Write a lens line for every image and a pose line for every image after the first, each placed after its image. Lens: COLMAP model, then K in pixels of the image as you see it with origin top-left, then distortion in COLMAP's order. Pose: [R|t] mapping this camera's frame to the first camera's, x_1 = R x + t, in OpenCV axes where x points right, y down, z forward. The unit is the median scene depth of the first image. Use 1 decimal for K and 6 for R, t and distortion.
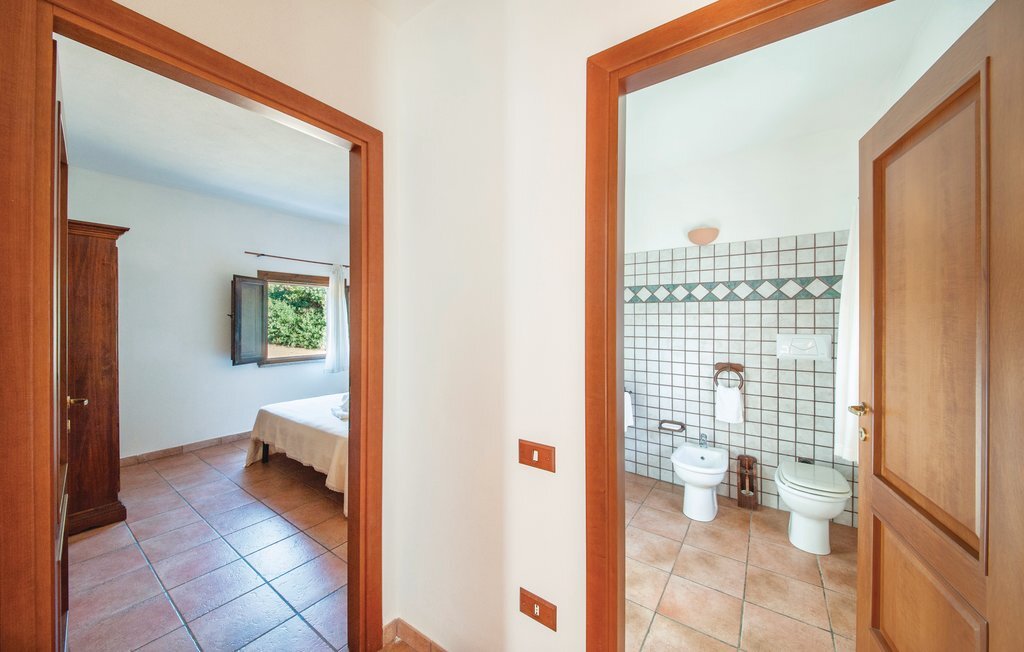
lens RADIAL K [[359.7, 0, 514.8], [0, 359.7, 322.9], [0, 0, 1]] dist [0.000996, -0.000822]
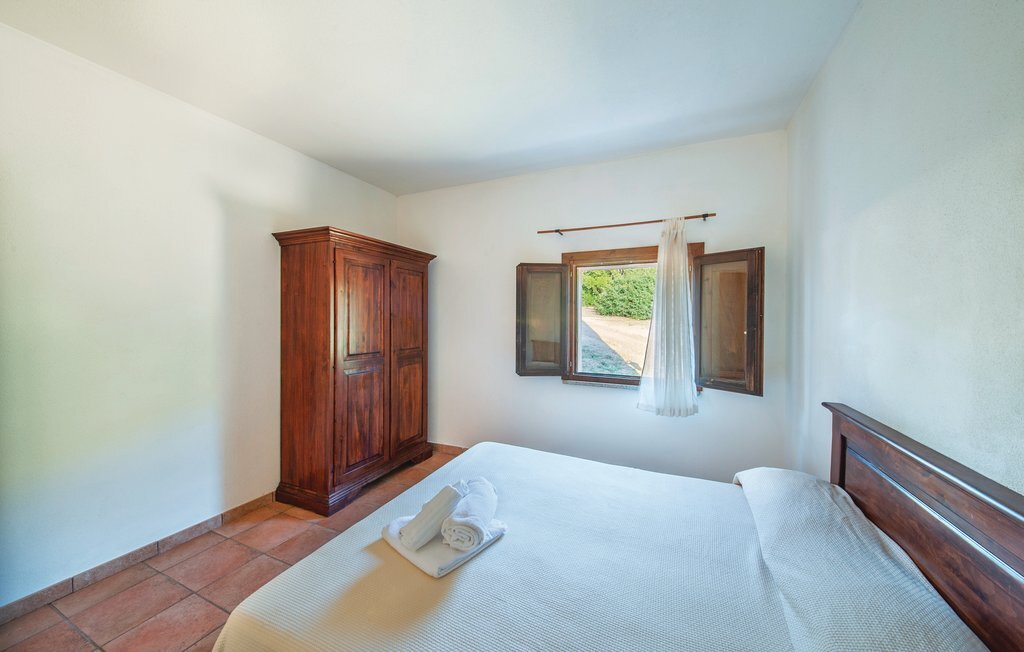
lens RADIAL K [[359.7, 0, 512.6], [0, 359.7, 318.3], [0, 0, 1]] dist [0.000996, -0.000822]
pose [[0.208758, 0.002883, -0.977963, -0.000464], [-0.014119, 0.999900, -0.000066, -0.009015], [0.977865, 0.013822, 0.208777, 0.737006]]
